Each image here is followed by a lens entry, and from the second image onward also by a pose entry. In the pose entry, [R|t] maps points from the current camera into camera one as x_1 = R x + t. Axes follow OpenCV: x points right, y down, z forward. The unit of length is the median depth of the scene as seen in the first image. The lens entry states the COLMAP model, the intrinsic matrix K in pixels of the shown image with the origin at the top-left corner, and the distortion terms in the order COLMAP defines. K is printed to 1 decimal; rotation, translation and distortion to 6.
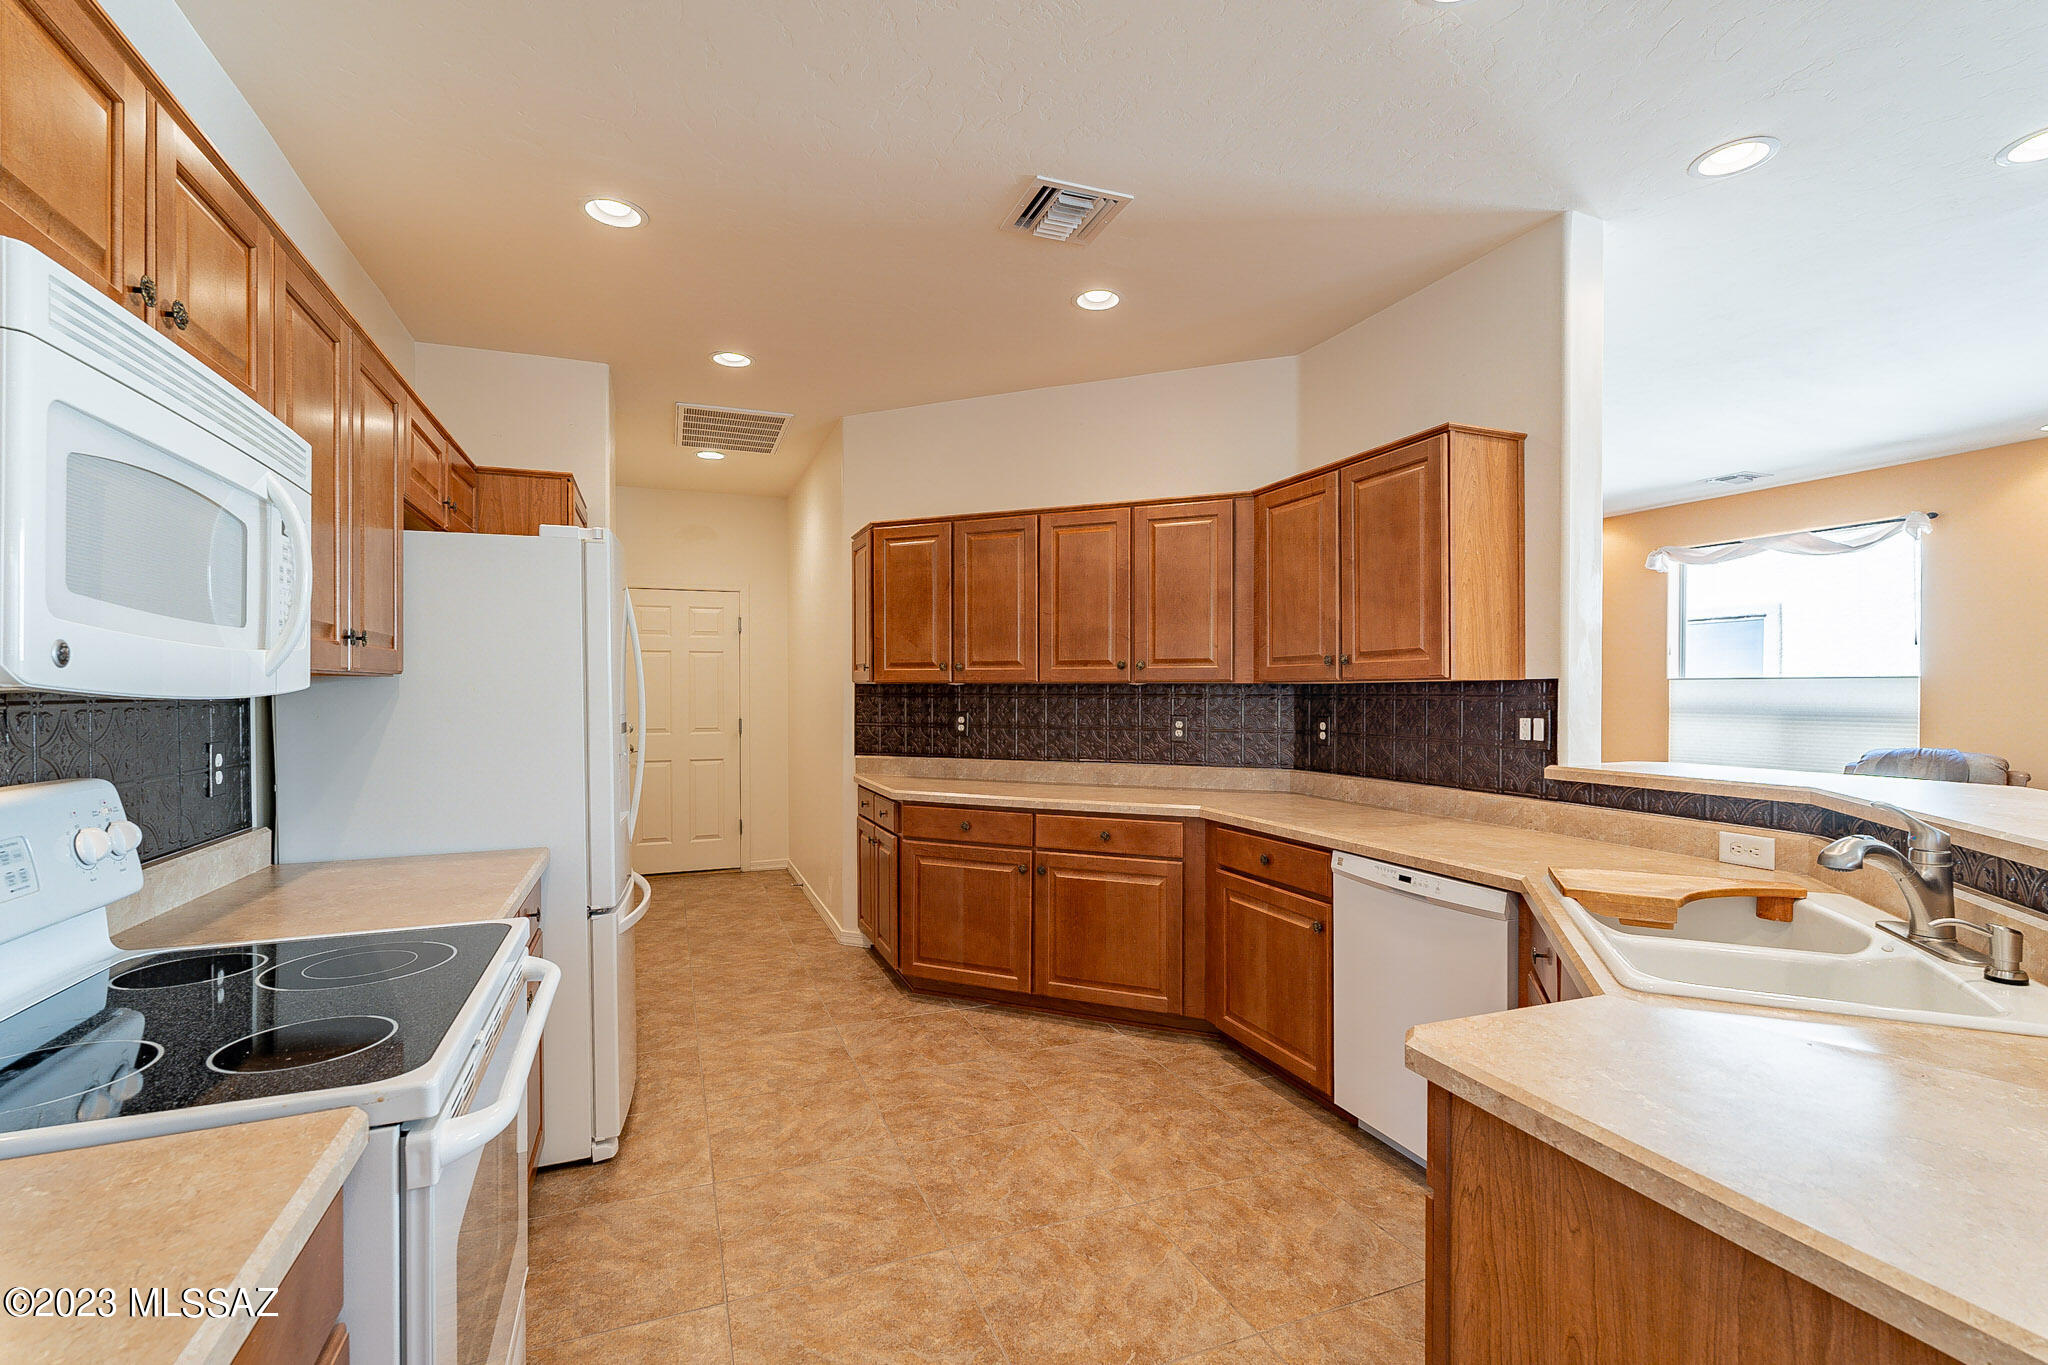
lens RADIAL K [[900.7, 0, 1008.9], [0, 900.7, 697.4], [0, 0, 1]] dist [-0.006558, 0.000521]
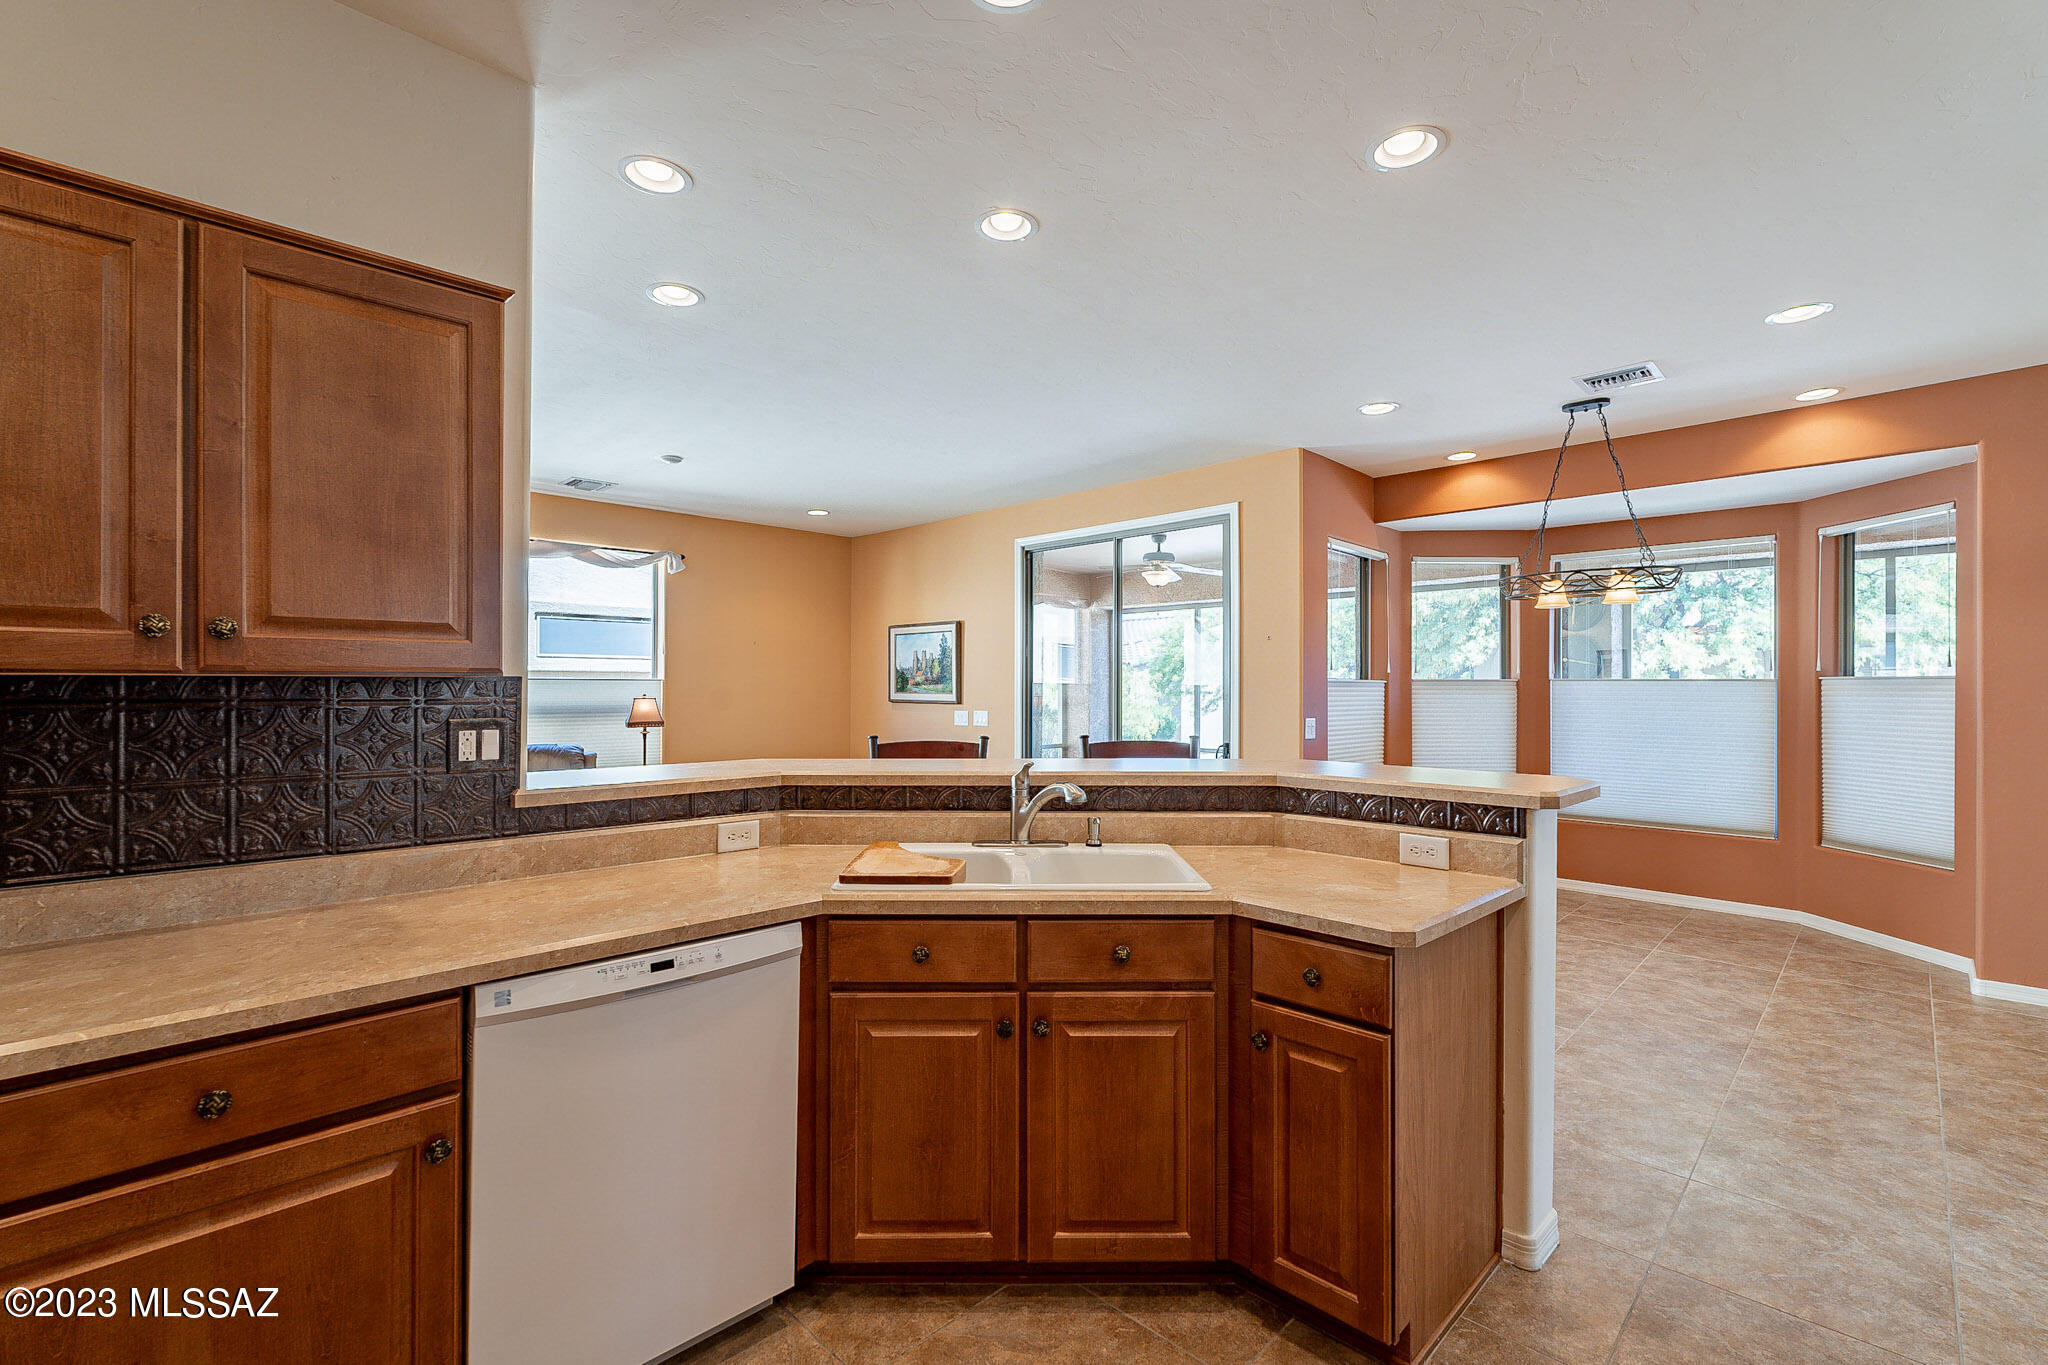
lens RADIAL K [[900.7, 0, 1007.0], [0, 900.7, 688.9], [0, 0, 1]] dist [-0.006558, 0.000521]
pose [[-0.384878, 0.000296, 0.922967, -0.259166], [0.006239, 0.999978, 0.002281, -0.008981], [-0.922946, 0.006636, -0.384871, 0.895760]]
